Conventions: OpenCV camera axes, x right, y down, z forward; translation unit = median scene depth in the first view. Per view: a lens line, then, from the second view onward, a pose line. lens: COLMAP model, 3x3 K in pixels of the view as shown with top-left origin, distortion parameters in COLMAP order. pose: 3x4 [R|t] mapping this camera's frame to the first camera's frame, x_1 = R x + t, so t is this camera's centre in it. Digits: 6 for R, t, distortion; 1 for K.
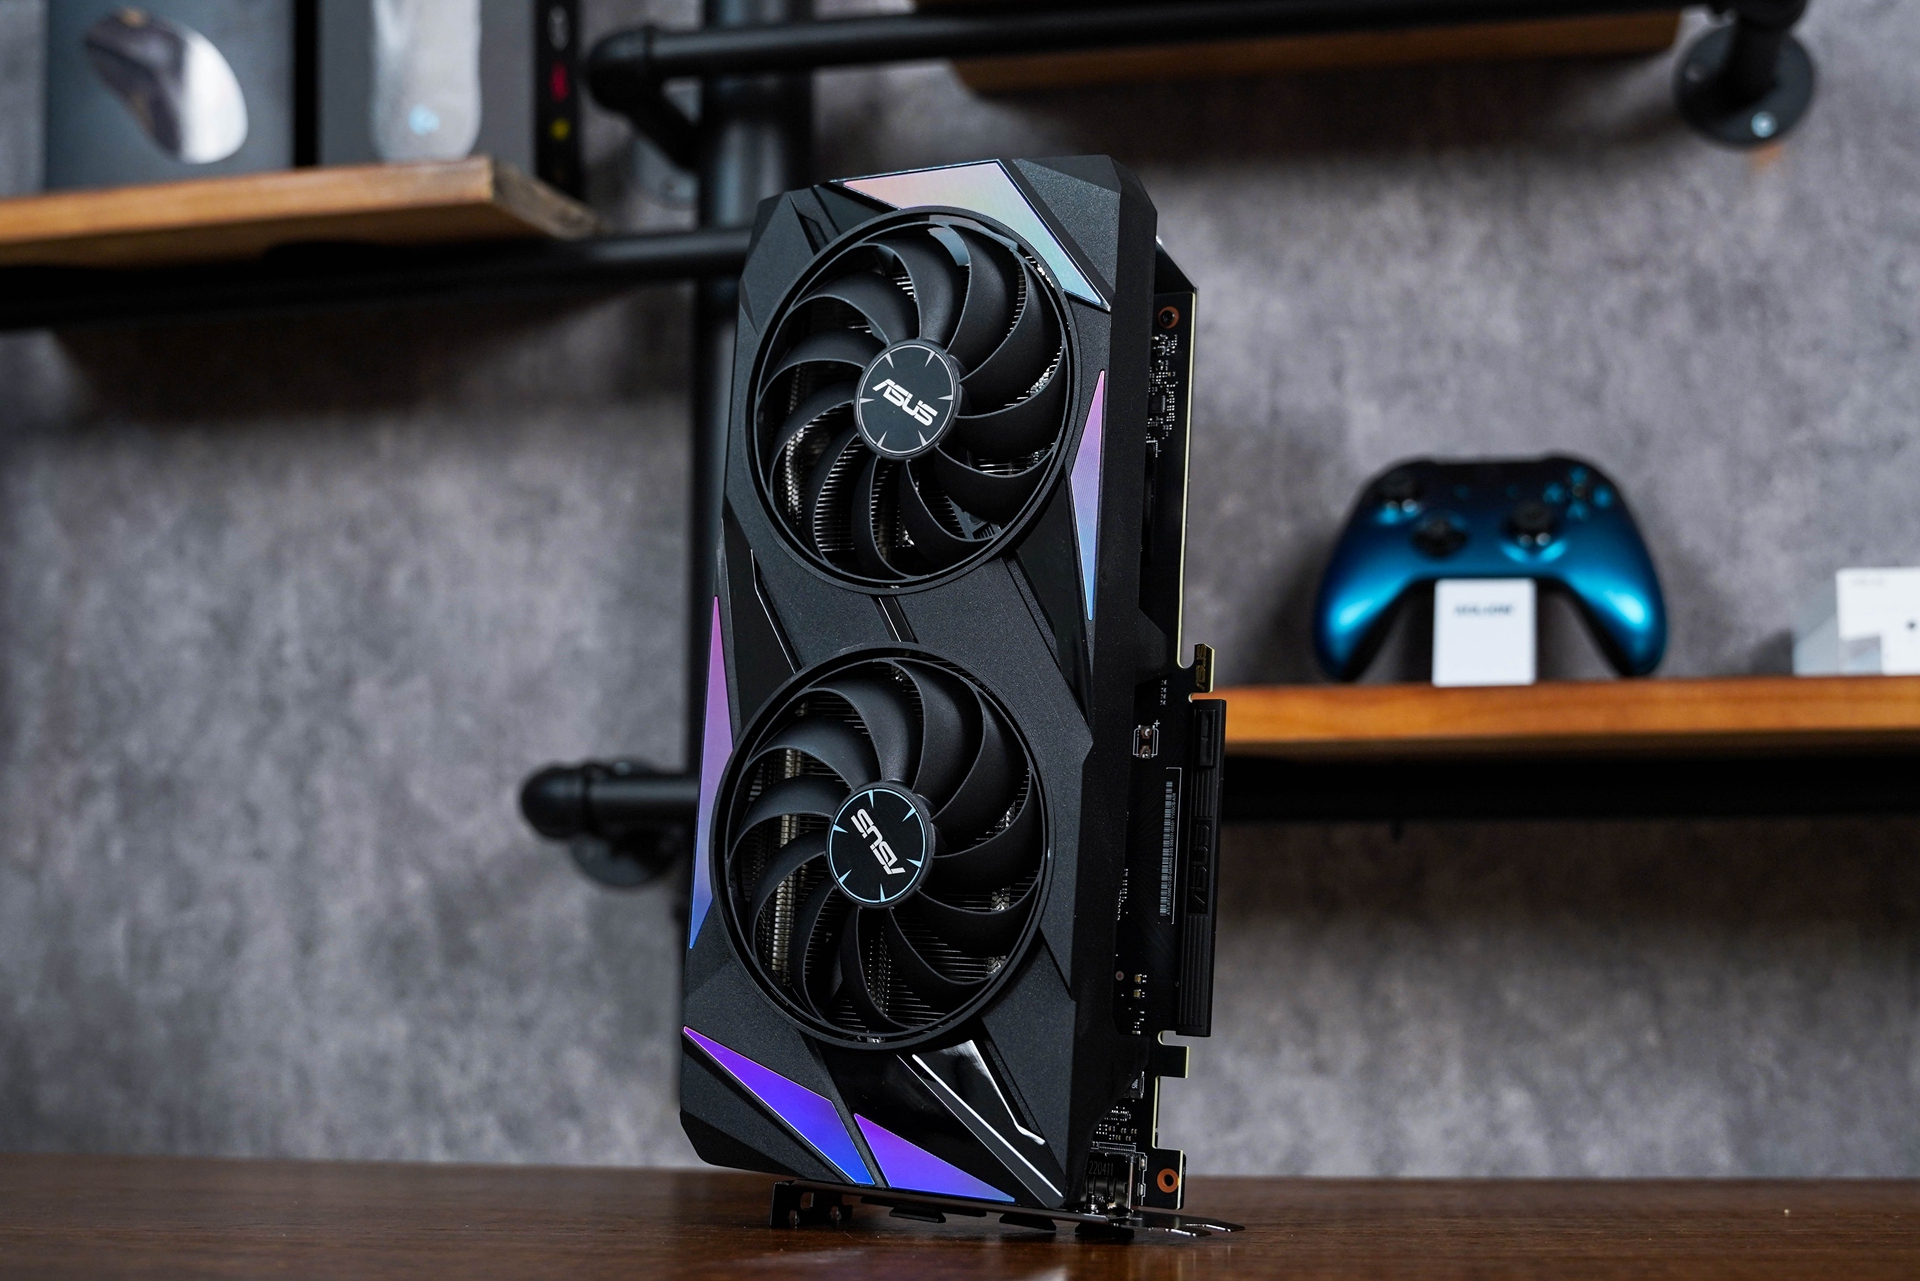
lens RADIAL K [[2335.7, 0, 956.9], [0, 2335.7, 649.2], [0, 0, 1]] dist [-0.104214, 0.000000]
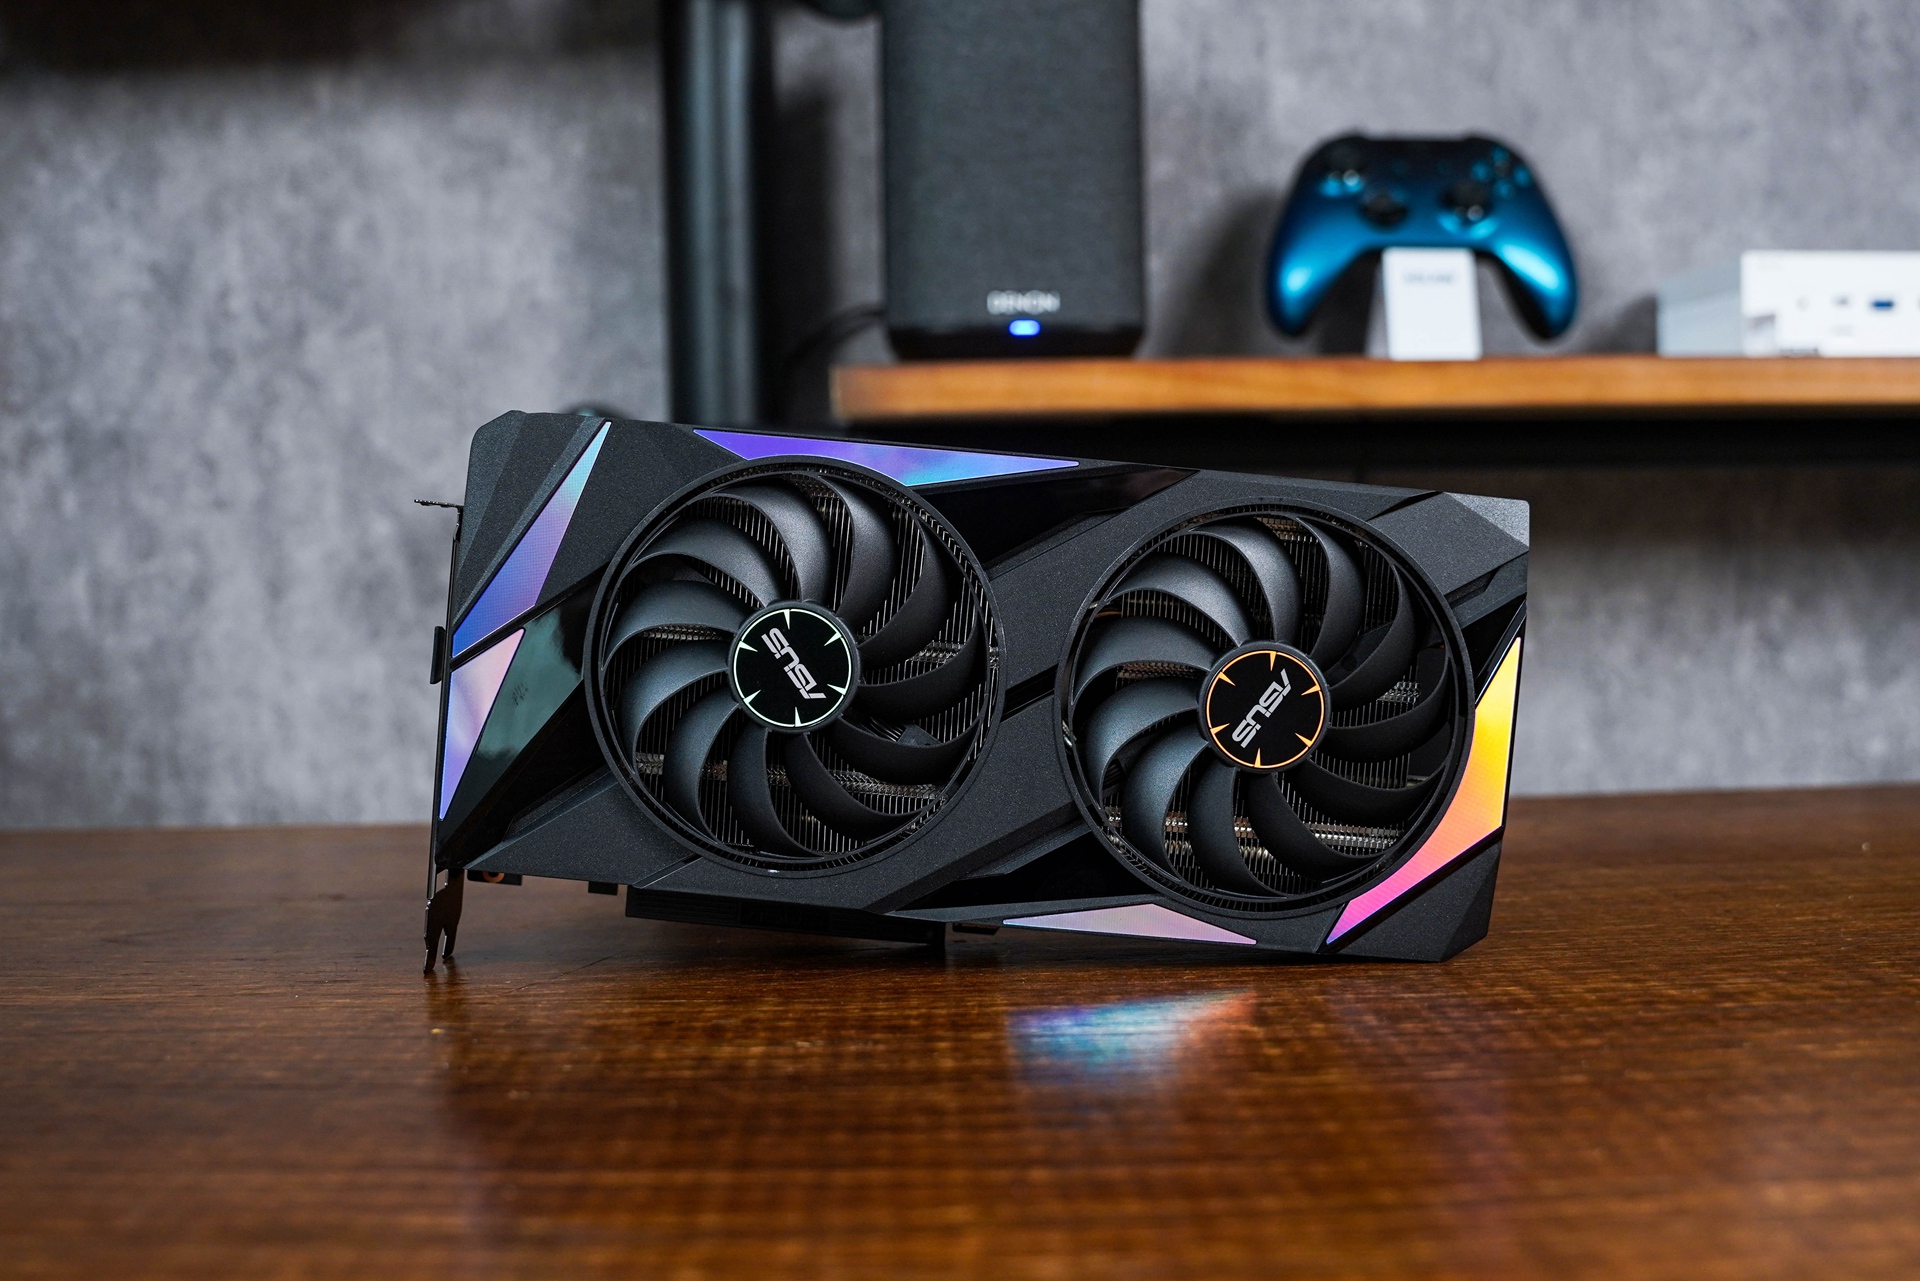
lens RADIAL K [[2015.3, 0, 965.0], [0, 2015.3, 629.8], [0, 0, 1]] dist [-0.123587, 0.000000]
pose [[0.979725, -0.034458, 0.197361, -0.162710], [-0.005799, 0.979809, 0.199854, -0.036513], [-0.200262, -0.196946, 0.959743, 0.083795]]
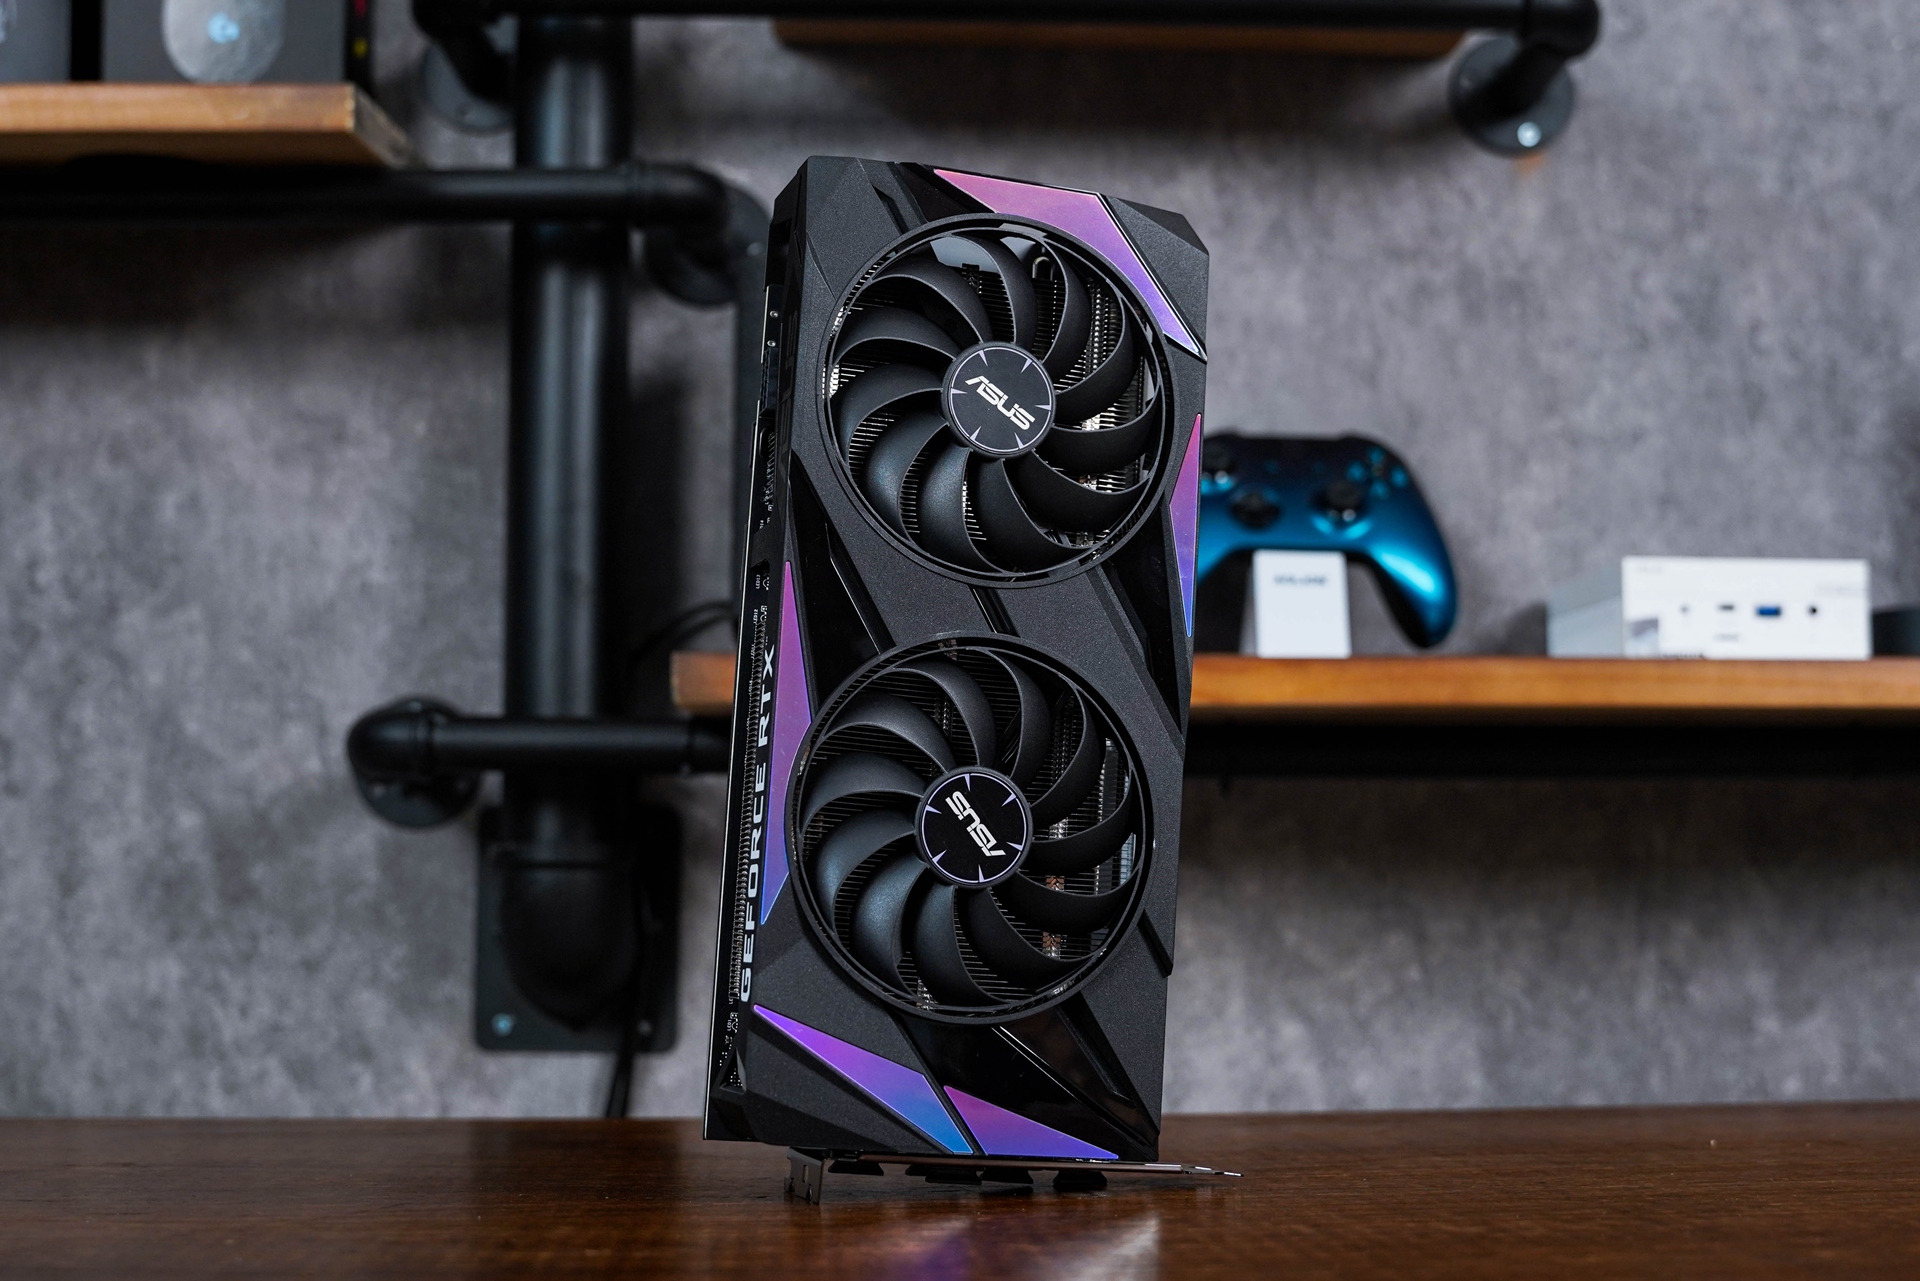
lens RADIAL K [[2335.7, 0, 962.1], [0, 2335.7, 652.8], [0, 0, 1]] dist [-0.104214, 0.000000]
pose [[0.970213, 0.020517, 0.241384, -0.161454], [-0.031766, 0.998578, 0.042801, -0.021465], [-0.240162, -0.049194, 0.969485, -0.006542]]
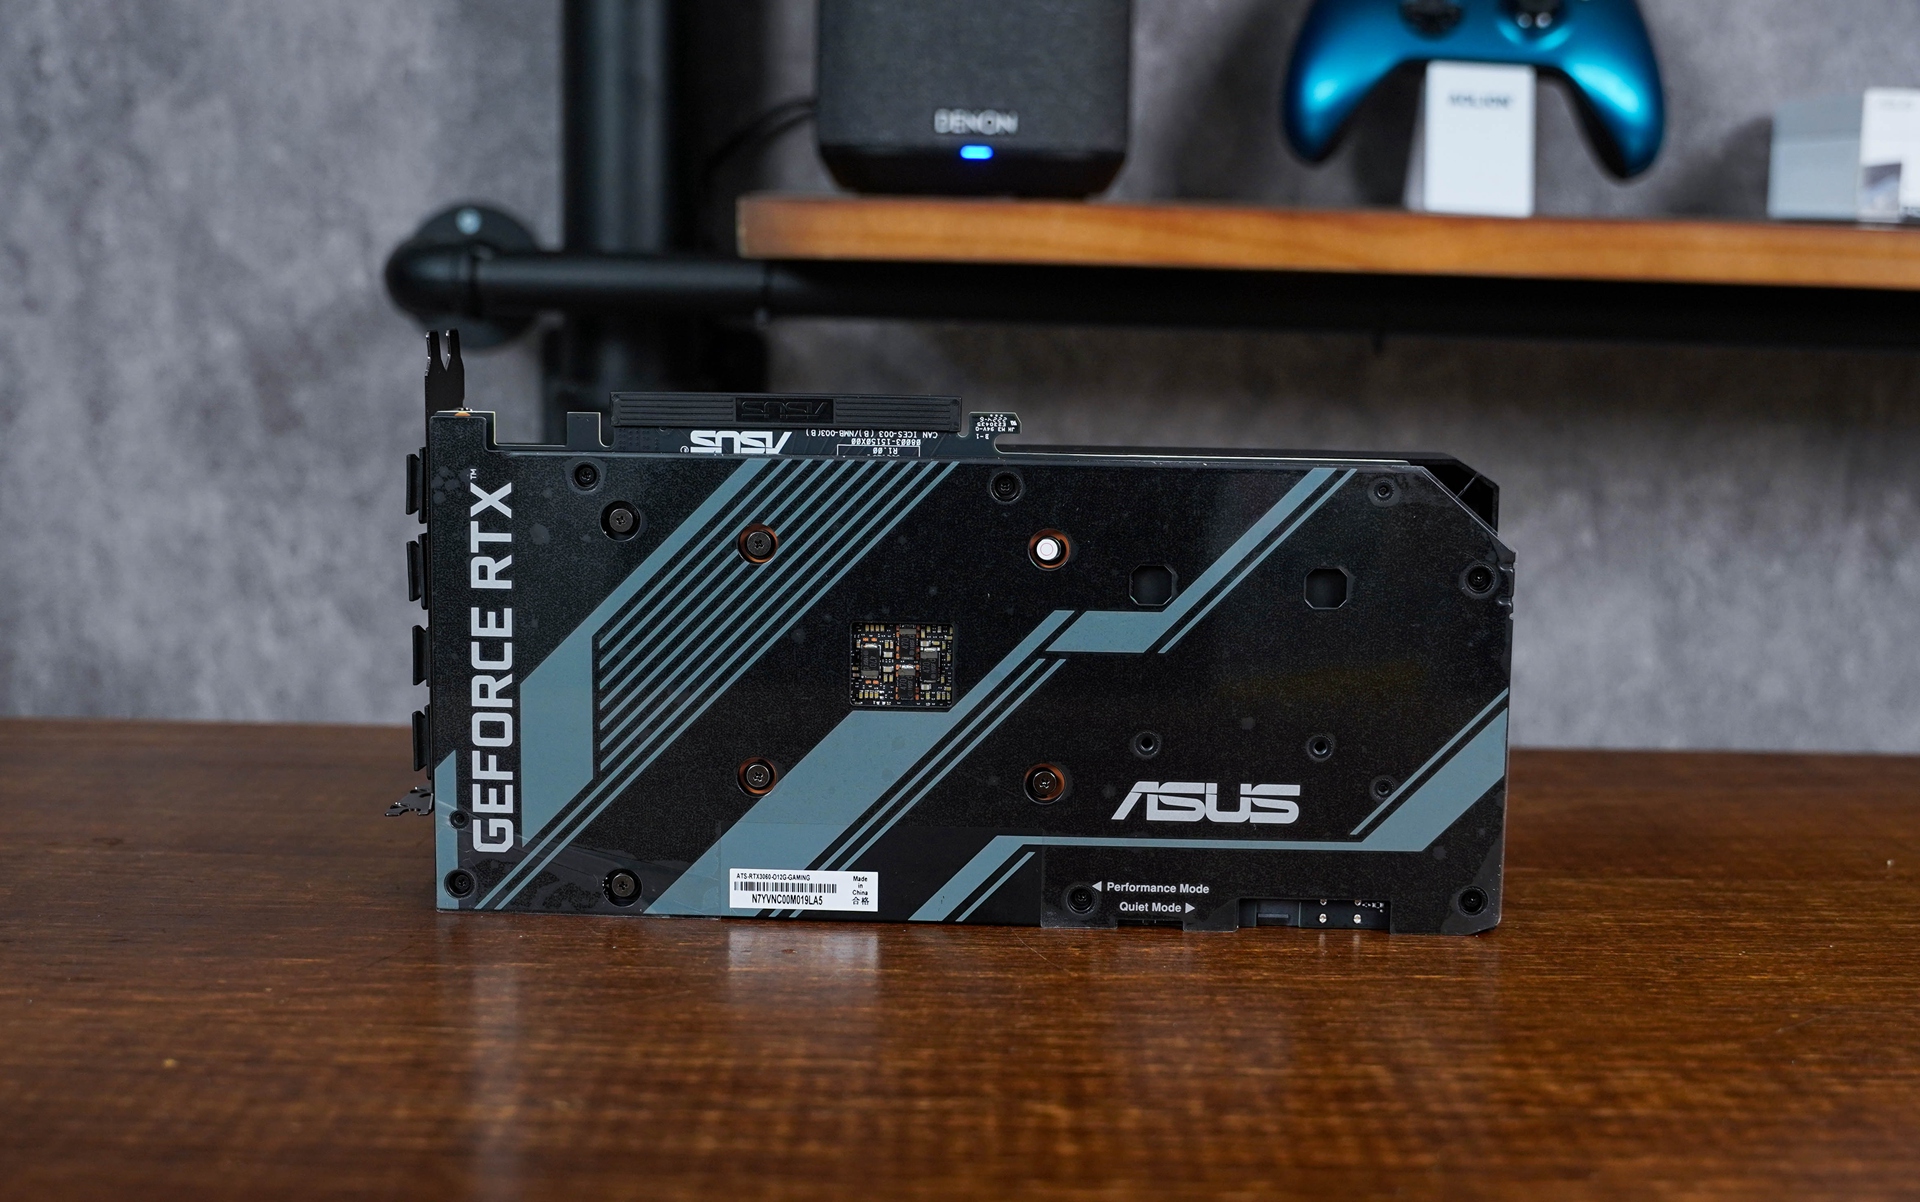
lens RADIAL K [[2481.0, 0, 975.0], [0, 2481.0, 635.0], [0, 0, 1]] dist [-0.101804, 0.000000]
pose [[0.984466, -0.013645, 0.175042, -0.124071], [-0.041237, 0.951117, 0.306065, -0.092128], [-0.170661, -0.308529, 0.935780, 0.055681]]
